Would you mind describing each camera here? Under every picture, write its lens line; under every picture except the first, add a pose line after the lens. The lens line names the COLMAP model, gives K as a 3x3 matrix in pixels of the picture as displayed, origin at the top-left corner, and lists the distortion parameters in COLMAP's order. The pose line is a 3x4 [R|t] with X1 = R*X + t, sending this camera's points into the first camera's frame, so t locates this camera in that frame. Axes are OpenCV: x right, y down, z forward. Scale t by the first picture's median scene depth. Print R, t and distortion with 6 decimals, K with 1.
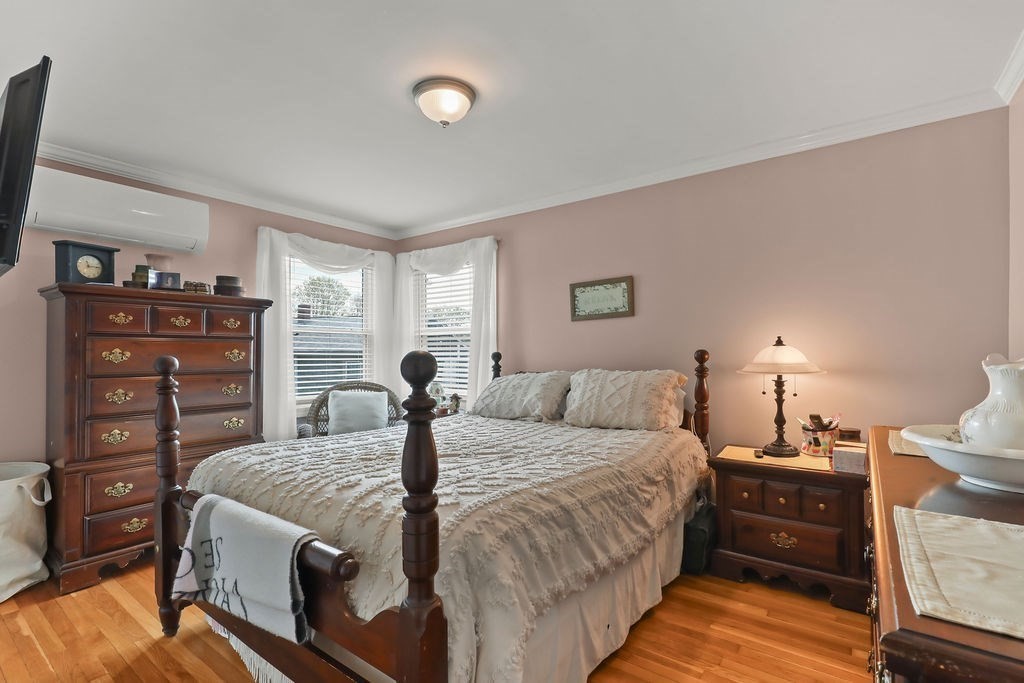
lens RADIAL K [[474.8, 0, 515.4], [0, 474.8, 356.8], [0, 0, 1]] dist [0.003163, 0.000455]
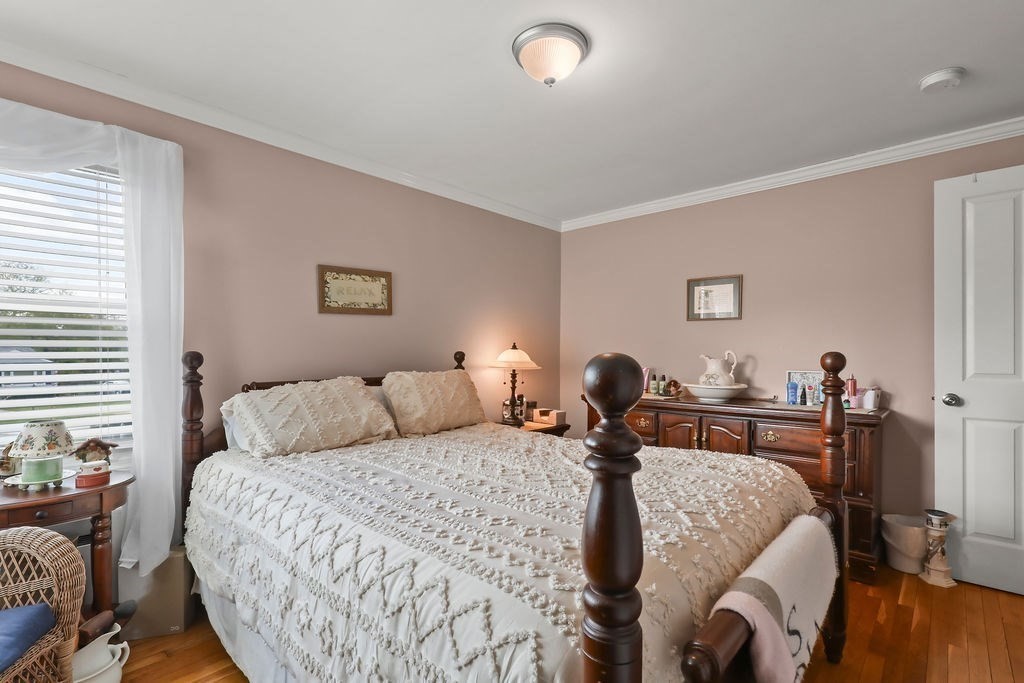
lens RADIAL K [[474.8, 0, 515.4], [0, 474.8, 356.8], [0, 0, 1]] dist [0.003163, 0.000455]
pose [[0.124959, -0.003353, 0.992156, -0.617503], [0.006867, 0.999973, 0.002514, -0.002689], [-0.992138, 0.006499, 0.124979, 0.588928]]
